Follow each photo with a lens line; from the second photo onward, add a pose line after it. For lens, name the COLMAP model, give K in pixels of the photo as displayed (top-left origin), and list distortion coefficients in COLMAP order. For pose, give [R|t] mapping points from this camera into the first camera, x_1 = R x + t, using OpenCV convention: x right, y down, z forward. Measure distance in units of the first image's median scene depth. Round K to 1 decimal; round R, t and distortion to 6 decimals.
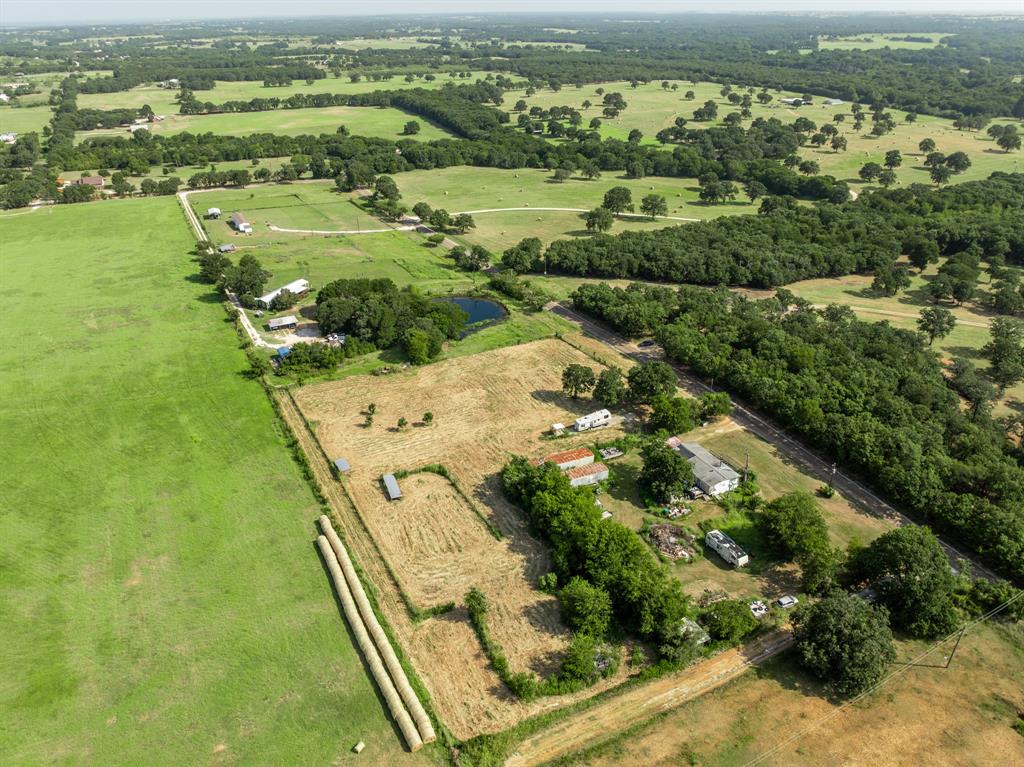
lens RADIAL K [[715.9, 0, 513.6], [0, 715.9, 383.9], [0, 0, 1]] dist [-0.034167, 0.023456]
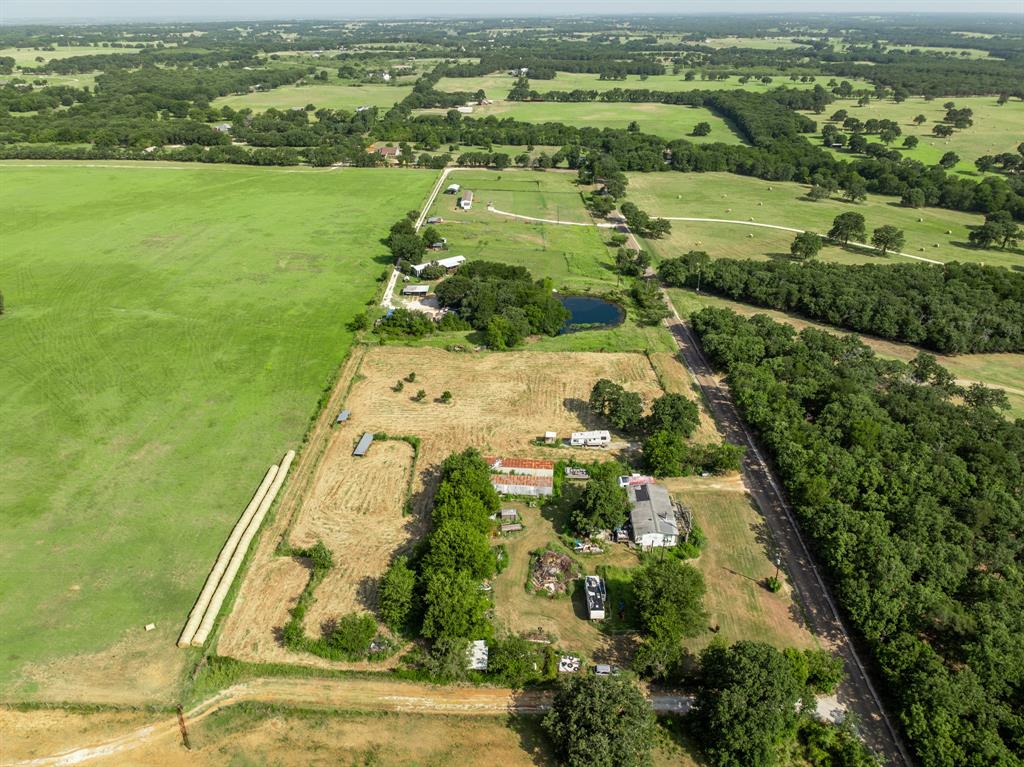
lens RADIAL K [[715.9, 0, 513.6], [0, 715.9, 383.9], [0, 0, 1]] dist [-0.034167, 0.023456]
pose [[0.883038, 0.224007, -0.412390, 0.283325], [-0.222645, 0.973509, 0.052060, -0.033563], [0.413127, 0.045846, 0.909519, 0.057556]]
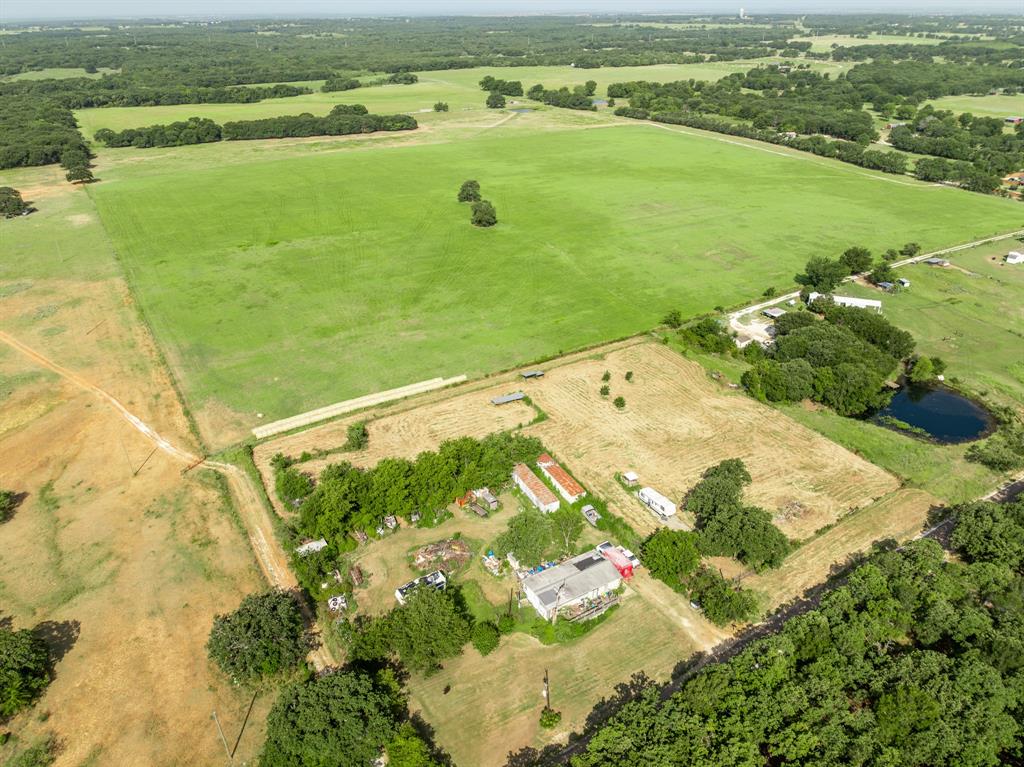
lens RADIAL K [[715.9, 0, 513.6], [0, 715.9, 383.9], [0, 0, 1]] dist [-0.034167, 0.023456]
pose [[0.076476, 0.477255, -0.875431, 0.539342], [-0.459052, 0.796266, 0.393995, -0.219234], [0.885112, 0.371737, 0.279980, 0.402582]]
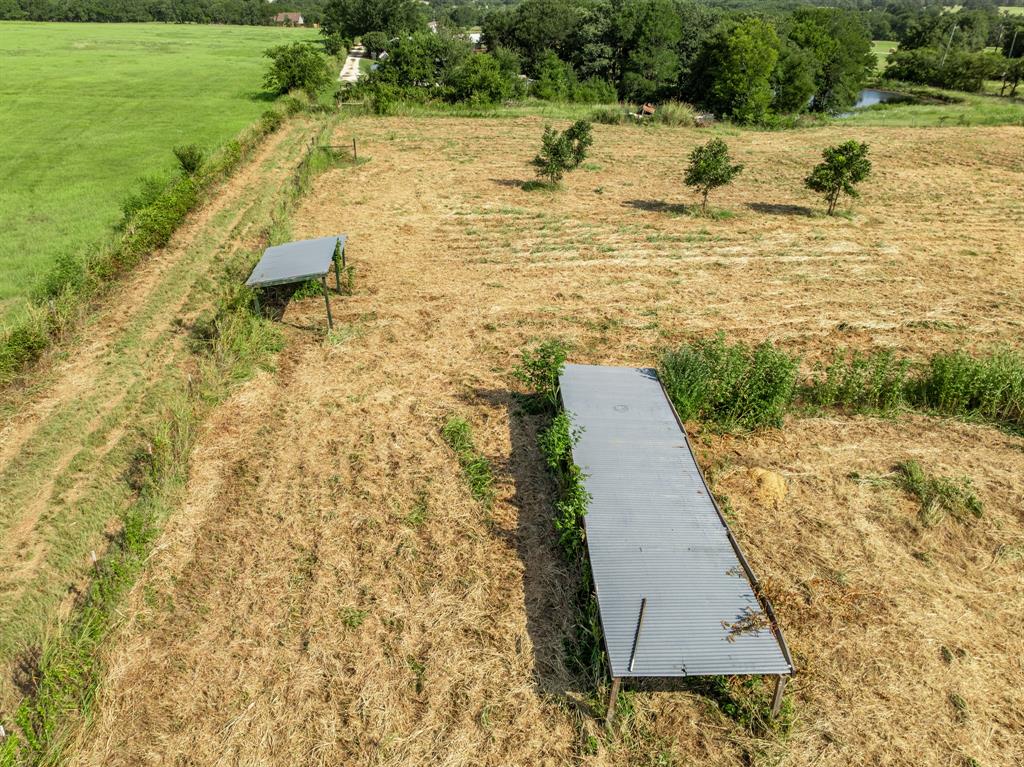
lens RADIAL K [[715.9, 0, 513.6], [0, 715.9, 383.9], [0, 0, 1]] dist [-0.034167, 0.023456]
pose [[0.942193, 0.170801, -0.288270, -0.098695], [-0.165177, 0.985286, 0.043915, 0.079555], [0.291529, 0.006239, 0.956542, 0.558806]]
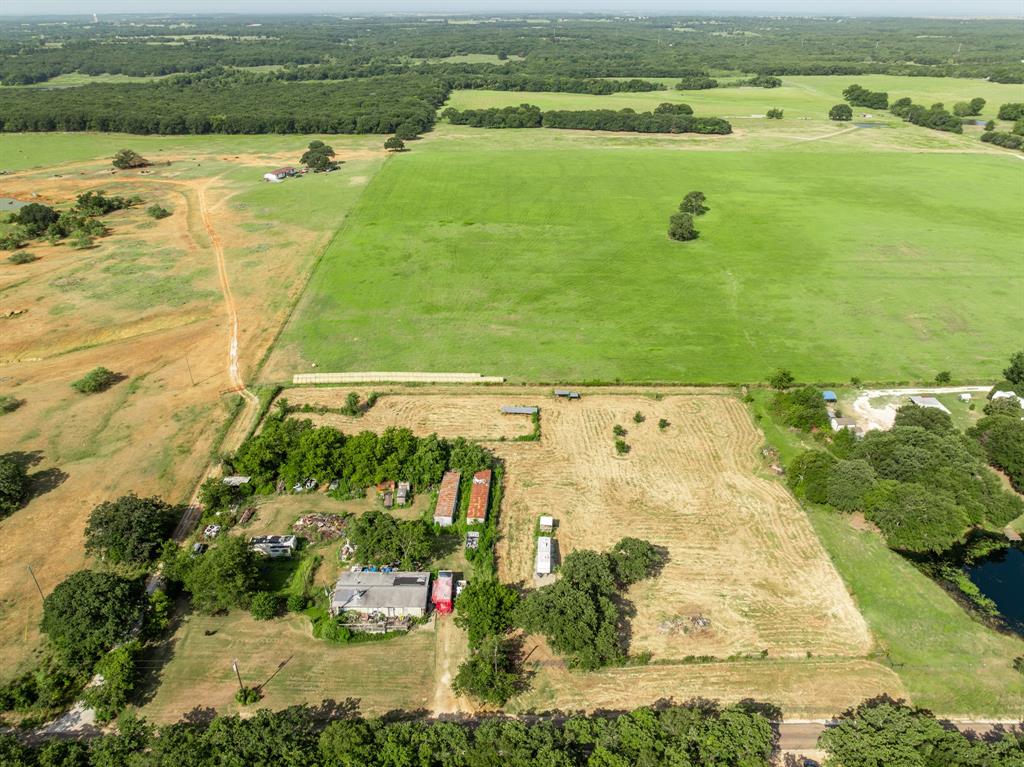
lens RADIAL K [[715.9, 0, 513.6], [0, 715.9, 383.9], [0, 0, 1]] dist [-0.034167, 0.023456]
pose [[-0.447789, 0.430247, -0.783819, 0.453245], [-0.411910, 0.678796, 0.607919, -0.366641], [0.793609, 0.595083, -0.126734, 0.682448]]
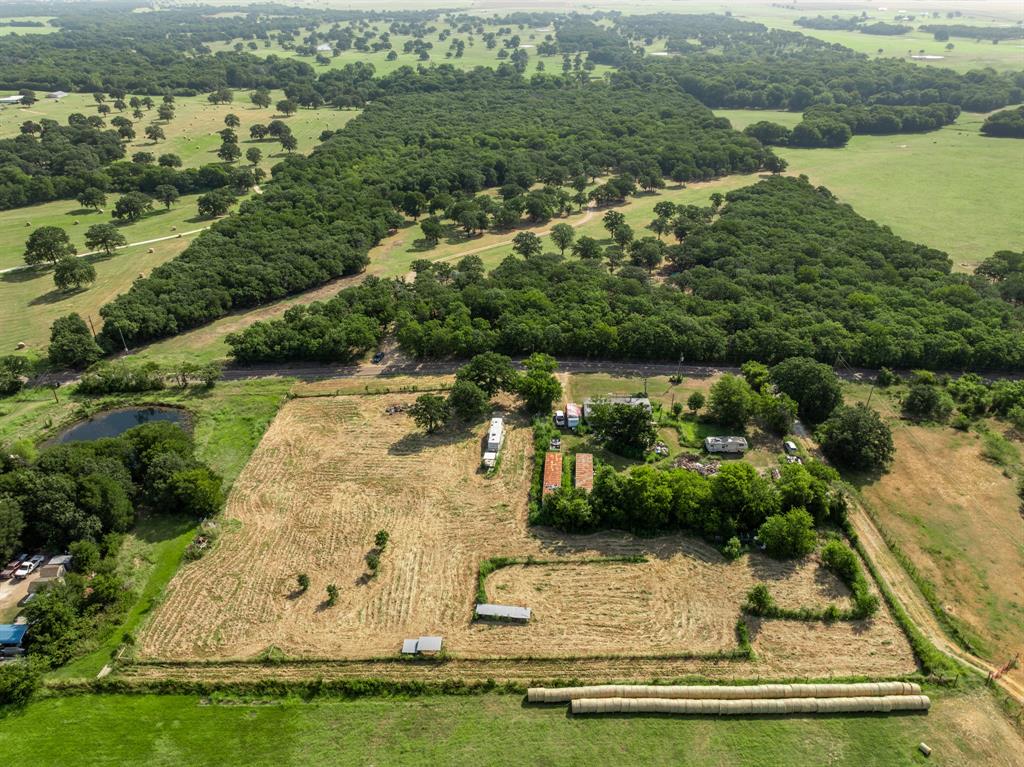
lens RADIAL K [[715.9, 0, 513.6], [0, 715.9, 383.9], [0, 0, 1]] dist [-0.034167, 0.023456]
pose [[0.475439, -0.426817, 0.769275, -0.397625], [0.412054, 0.880618, 0.233930, -0.150761], [-0.777283, 0.205763, 0.594552, 0.296939]]
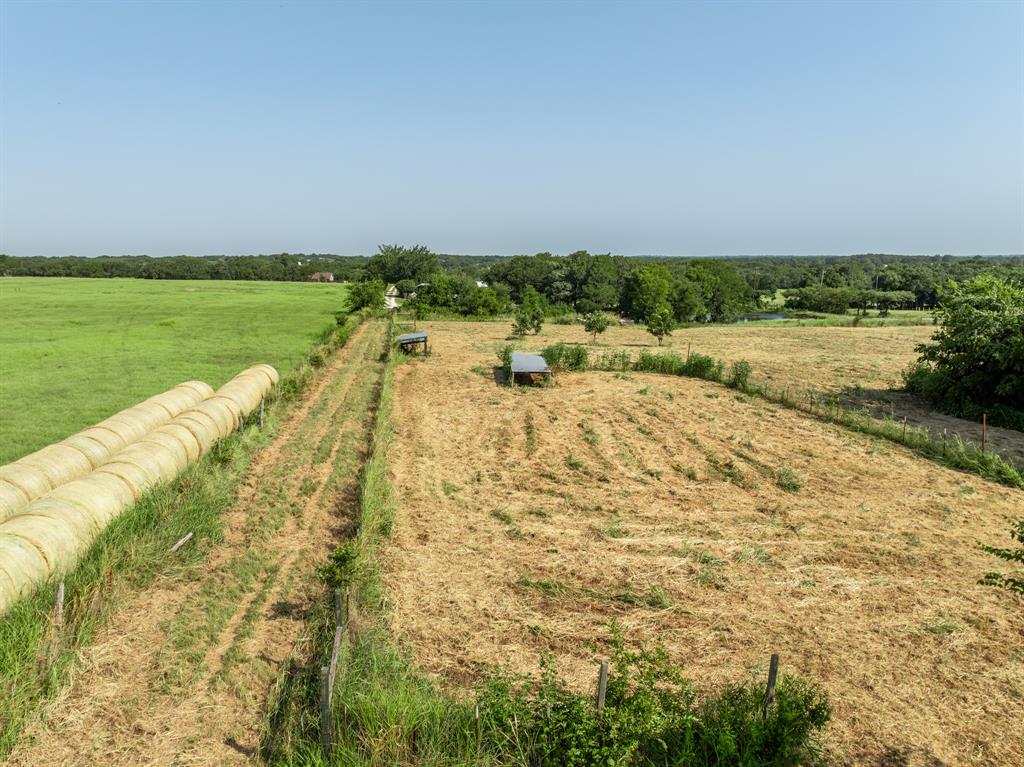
lens RADIAL K [[727.4, 0, 512.0], [0, 727.4, 383.5], [0, 0, 1]] dist [-0.032488, 0.023847]
pose [[0.941571, 0.061026, -0.331240, -0.044221], [-0.159756, 0.946702, -0.279702, 0.146620], [0.296516, 0.316277, 0.901137, 0.439893]]
